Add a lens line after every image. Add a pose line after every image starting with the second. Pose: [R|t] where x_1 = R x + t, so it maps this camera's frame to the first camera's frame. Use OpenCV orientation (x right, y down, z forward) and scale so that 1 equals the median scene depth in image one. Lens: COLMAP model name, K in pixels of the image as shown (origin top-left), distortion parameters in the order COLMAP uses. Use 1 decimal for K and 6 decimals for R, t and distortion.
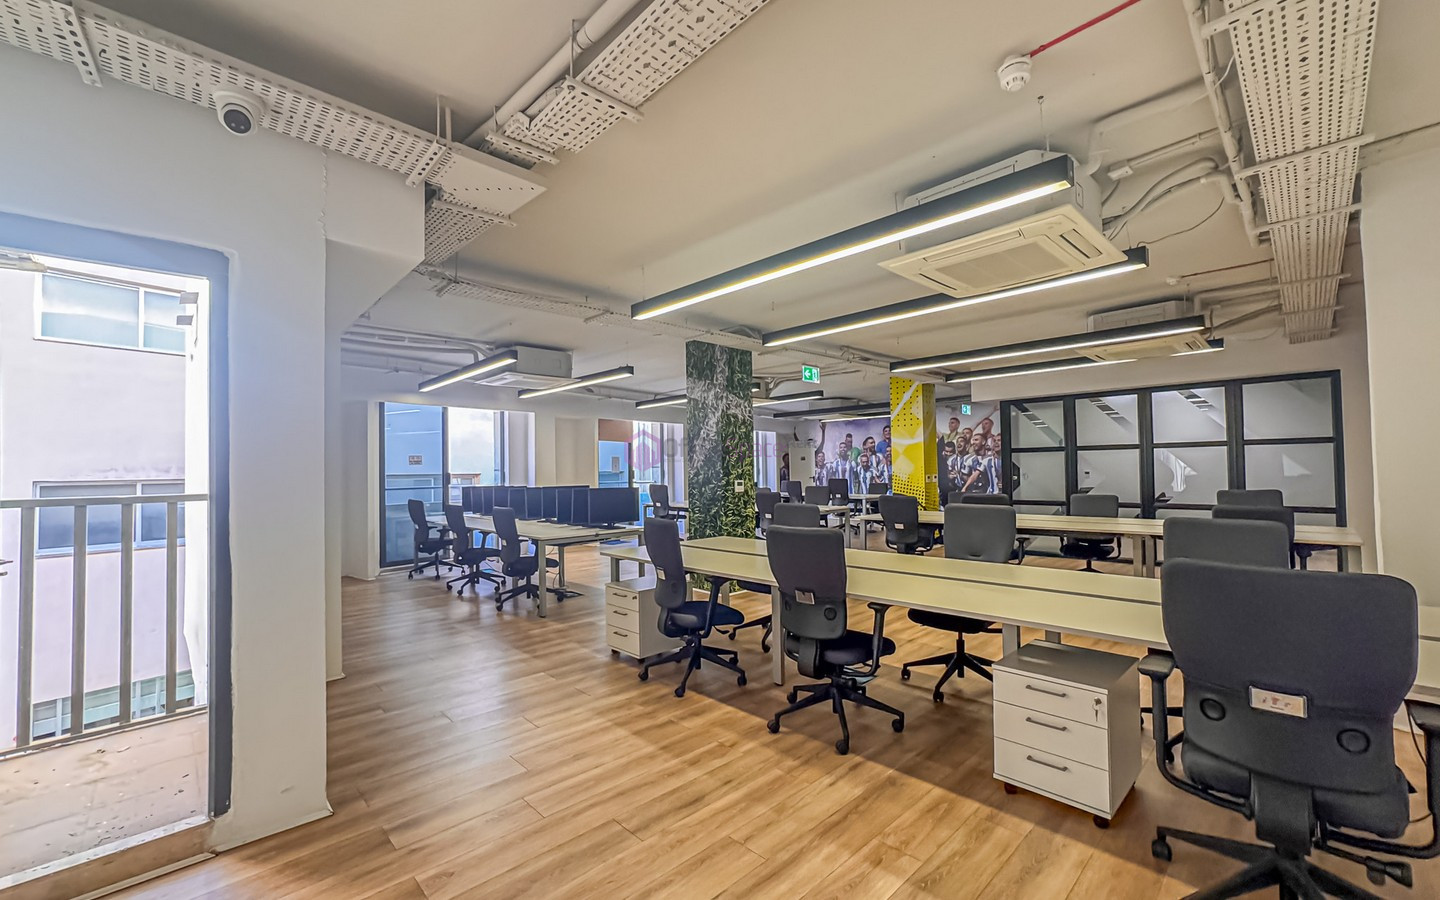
lens RADIAL K [[587.5, 0, 725.7], [0, 587.5, 452.9], [0, 0, 1]] dist [-0.028610, 0.013274]
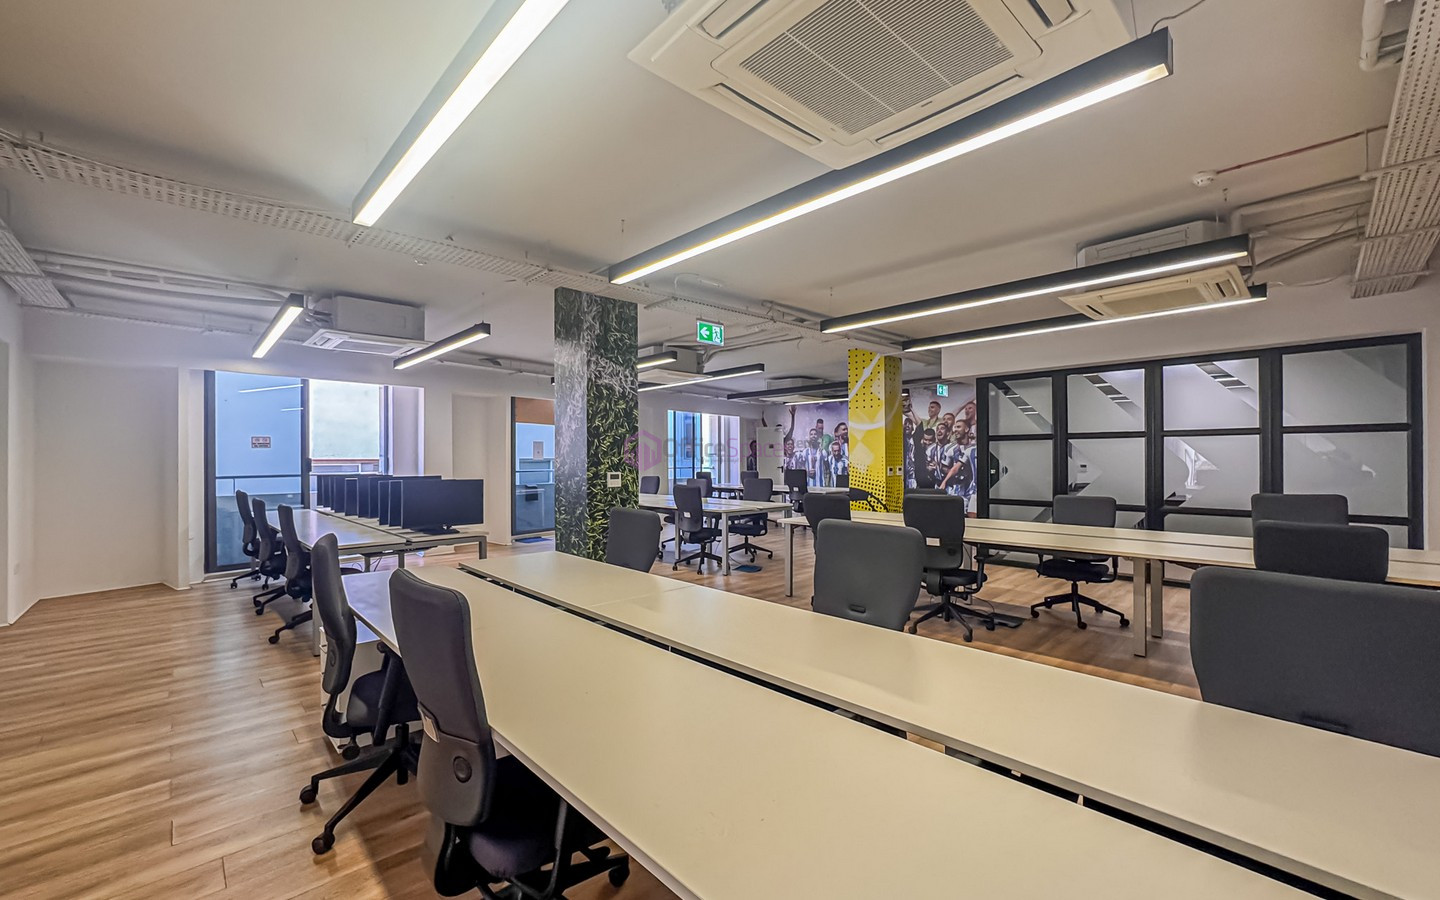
lens RADIAL K [[587.5, 0, 722.1], [0, 587.5, 452.9], [0, 0, 1]] dist [-0.028610, 0.013274]
pose [[0.999879, 0.011025, -0.010965, 0.125776], [-0.010793, 0.999721, 0.020999, 0.003250], [0.011194, -0.020879, 0.999719, 0.176429]]
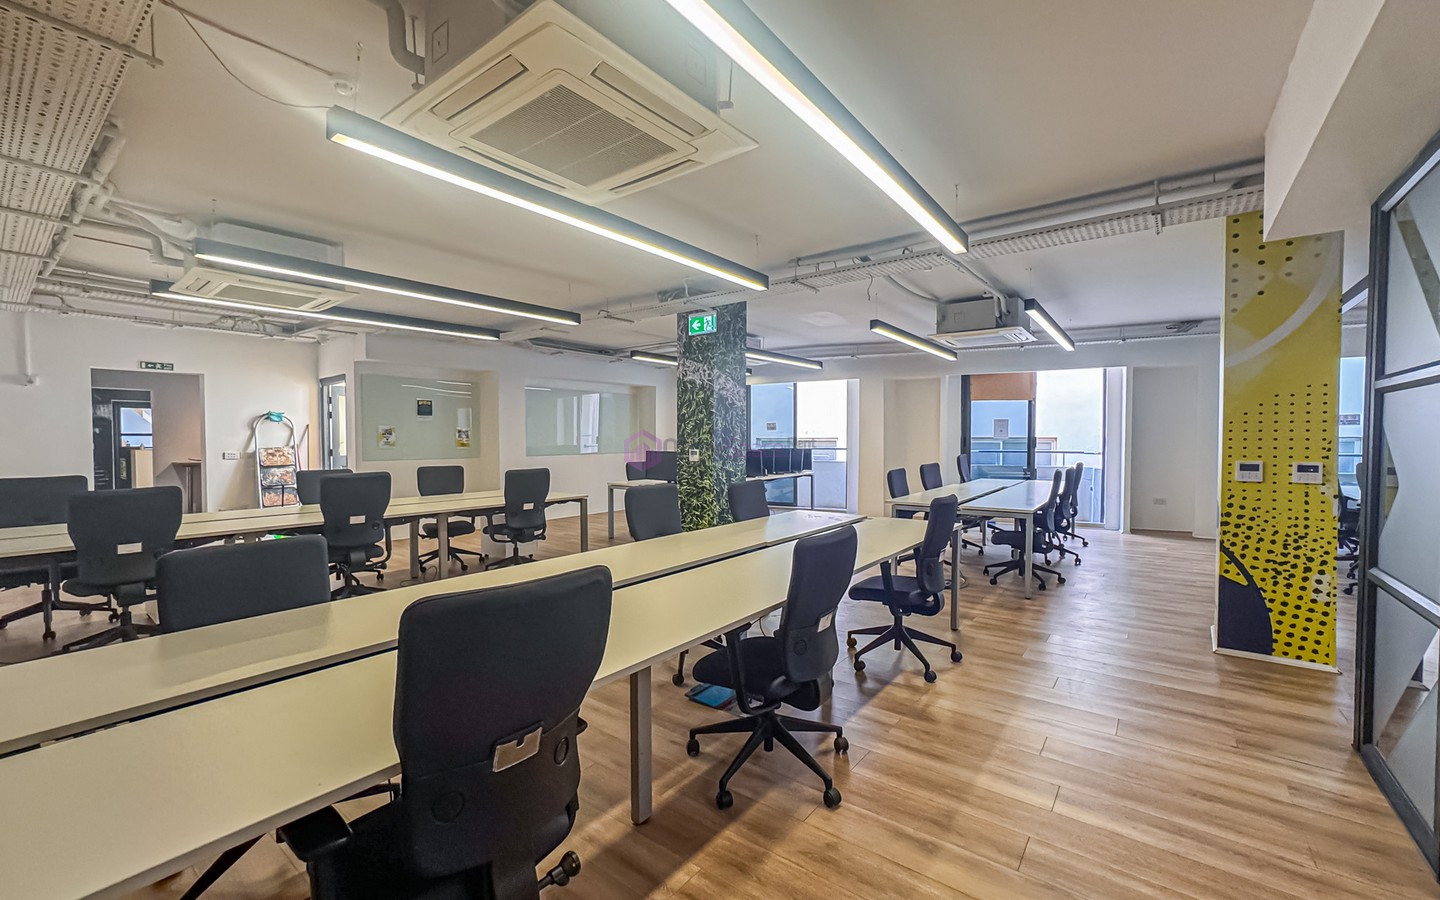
lens RADIAL K [[587.5, 0, 732.4], [0, 587.5, 444.4], [0, 0, 1]] dist [-0.028610, 0.013274]
pose [[0.163856, 0.028457, -0.986074, 0.716079], [0.024911, 0.999146, 0.032973, 0.006521], [0.986170, -0.029967, 0.163007, 0.664966]]
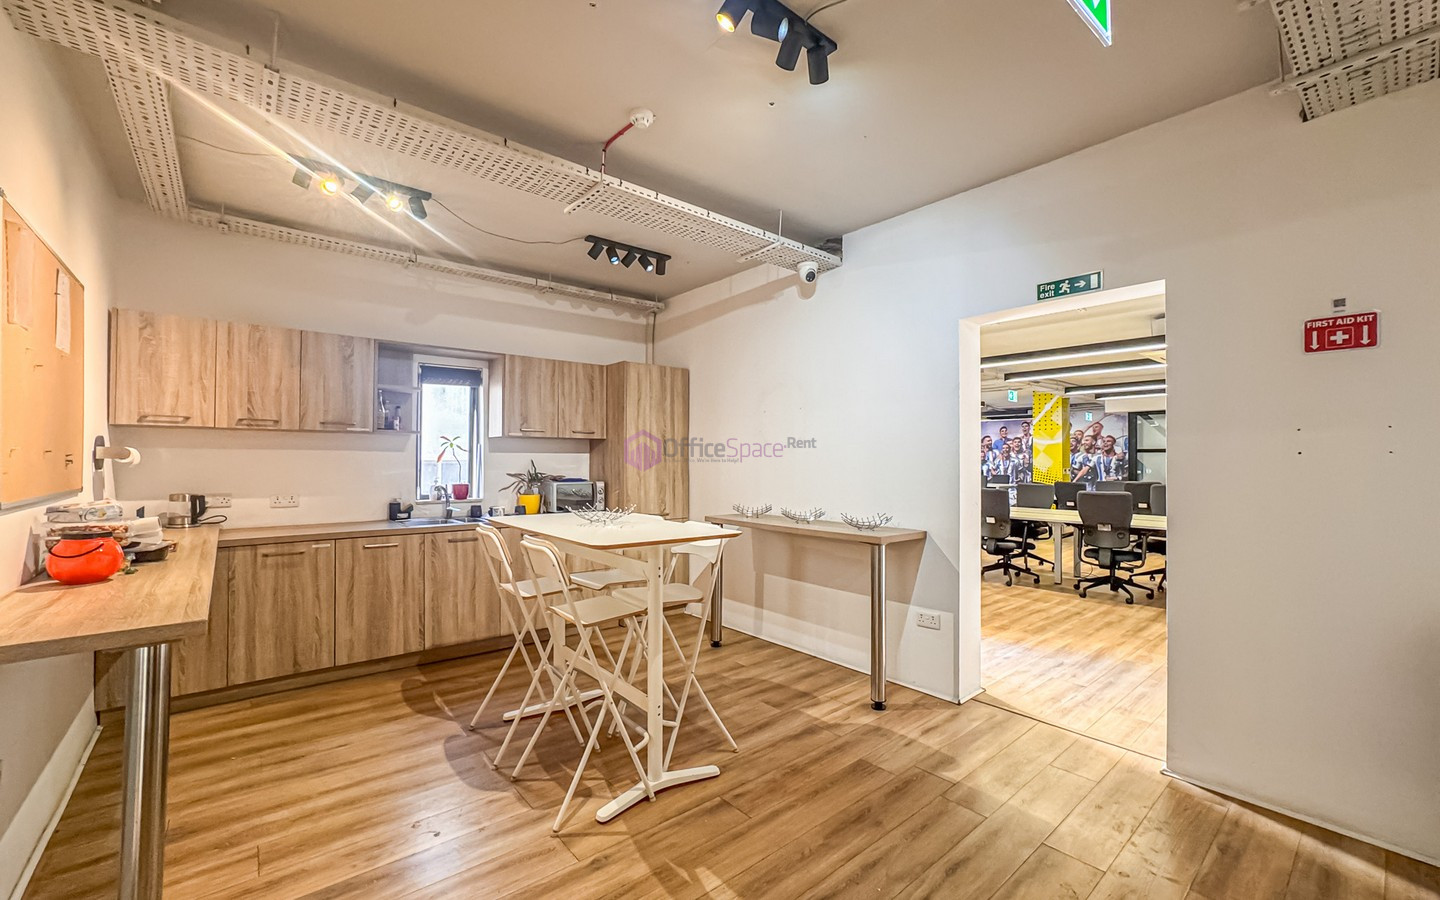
lens RADIAL K [[587.5, 0, 707.6], [0, 587.5, 442.3], [0, 0, 1]] dist [-0.028610, 0.013274]
pose [[0.998438, 0.020556, -0.051961, -0.469080], [-0.020753, 0.999779, -0.003249, 0.001832], [0.051883, 0.004323, 0.998644, -0.418280]]
